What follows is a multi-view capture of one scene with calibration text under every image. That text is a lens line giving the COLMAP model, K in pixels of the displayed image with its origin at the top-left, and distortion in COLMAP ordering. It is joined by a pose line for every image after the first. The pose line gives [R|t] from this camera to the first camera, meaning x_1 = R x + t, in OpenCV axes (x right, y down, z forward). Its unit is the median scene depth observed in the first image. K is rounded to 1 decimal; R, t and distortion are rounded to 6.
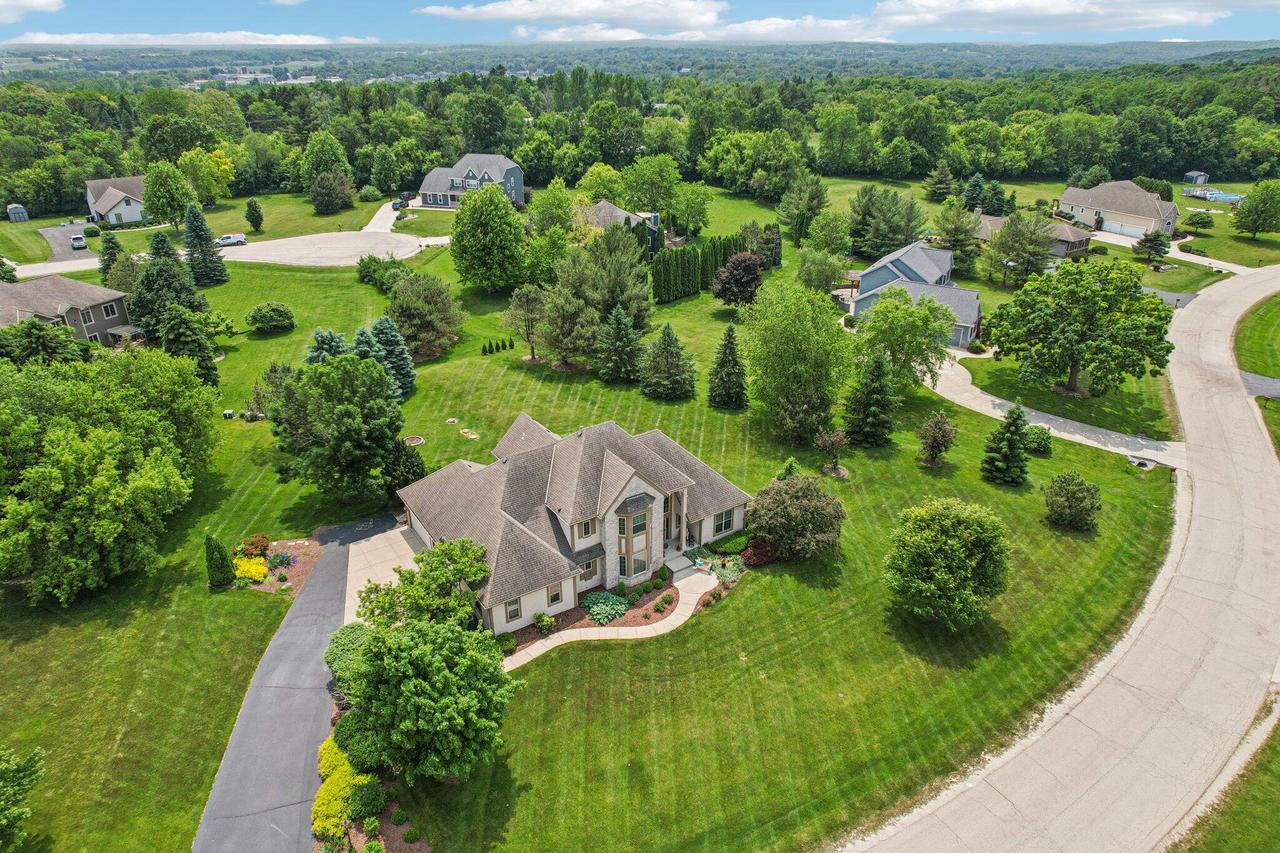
lens RADIAL K [[814.7, 0, 636.7], [0, 814.7, 430.1], [0, 0, 1]] dist [-0.059080, 0.045311]
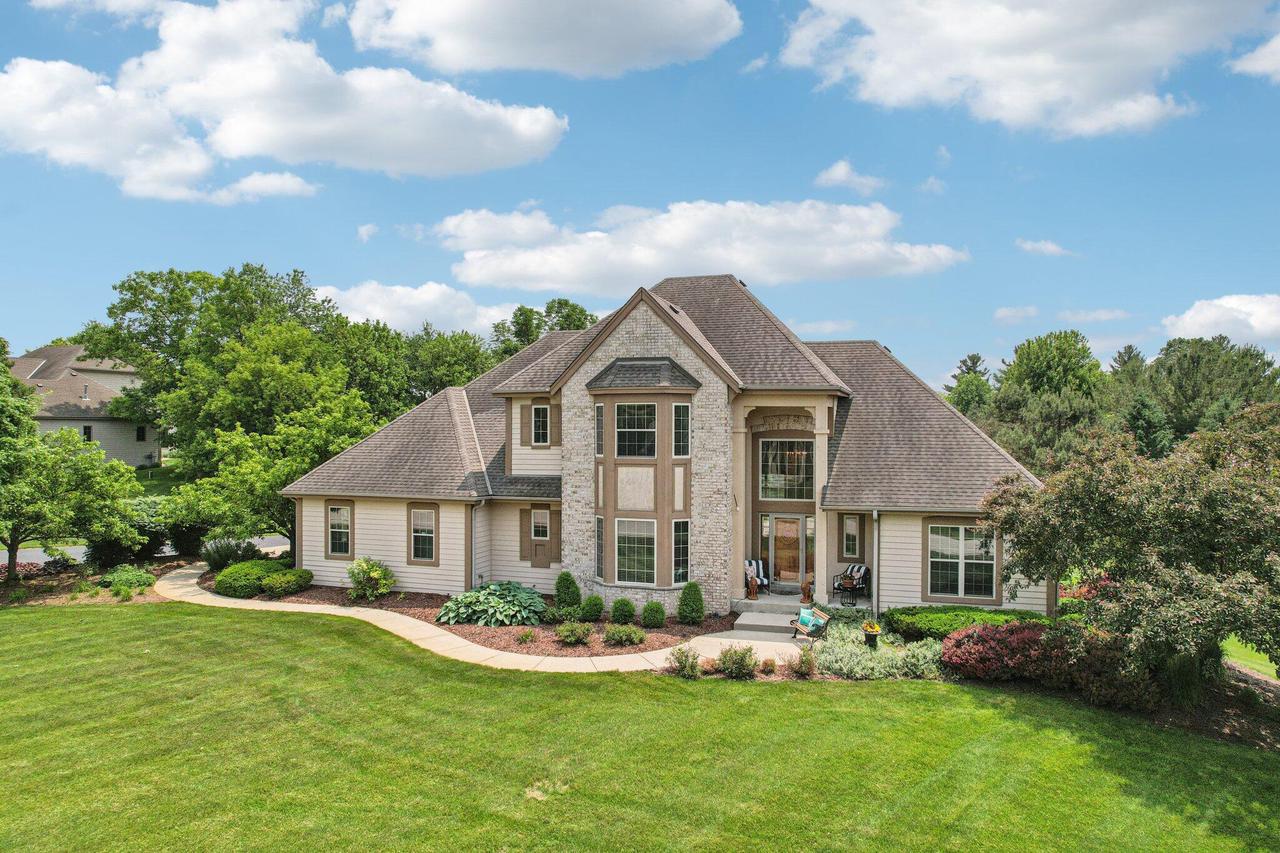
lens RADIAL K [[814.7, 0, 640.2], [0, 814.7, 427.0], [0, 0, 1]] dist [-0.059080, 0.045311]
pose [[0.624777, 0.004718, -0.780789, 0.287523], [-0.349431, 0.895943, -0.274197, 0.203124], [0.698248, 0.444144, 0.561413, 0.712525]]
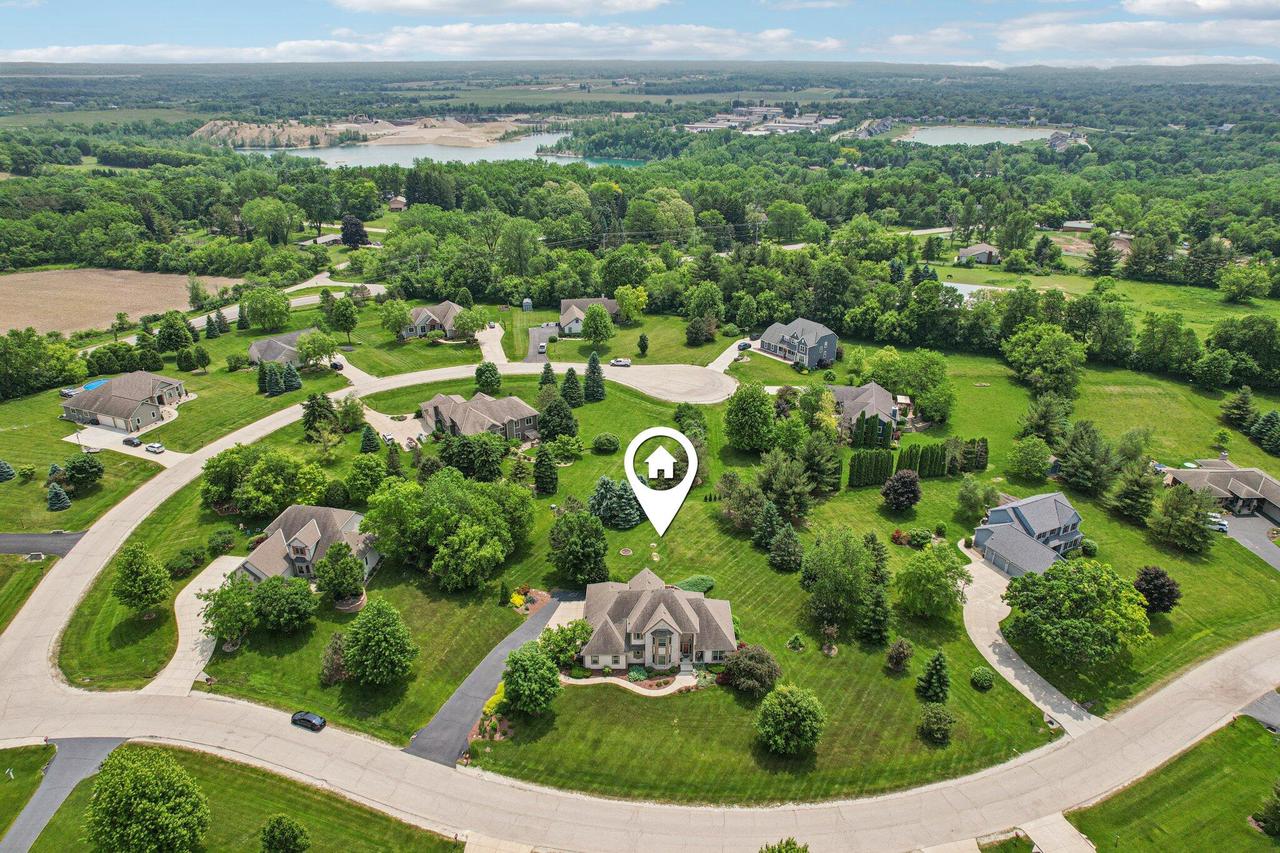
lens RADIAL K [[814.7, 0, 637.4], [0, 814.7, 429.1], [0, 0, 1]] dist [-0.059080, 0.045311]
pose [[0.839030, 0.229526, -0.493302, 0.782850], [-0.240715, 0.969697, 0.041766, -0.448722], [0.487940, 0.083702, 0.868855, -0.817970]]
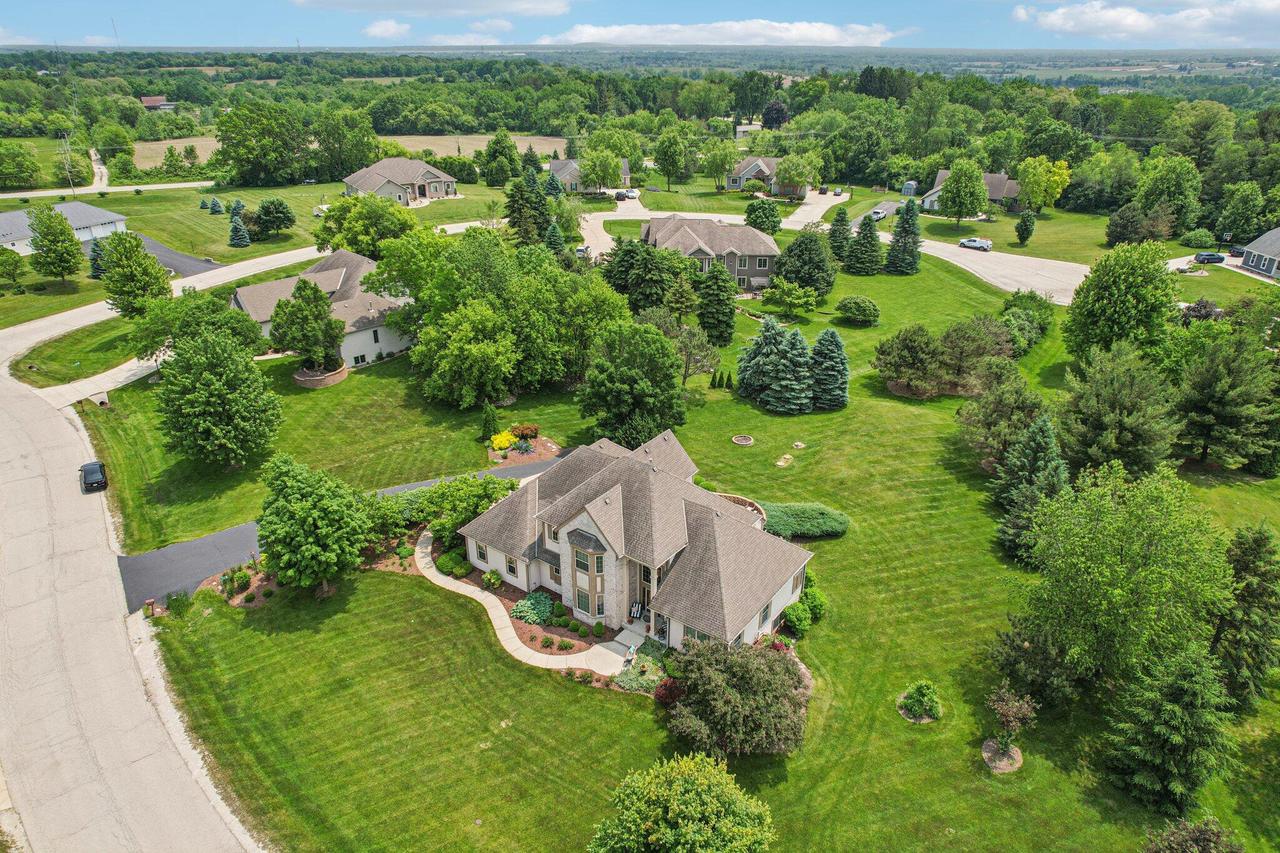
lens RADIAL K [[814.7, 0, 642.7], [0, 814.7, 429.1], [0, 0, 1]] dist [-0.059080, 0.045311]
pose [[0.363939, 0.407469, -0.837566, 0.703458], [-0.412769, 0.876667, 0.247135, -0.263331], [0.834967, 0.255779, 0.487245, 0.506566]]
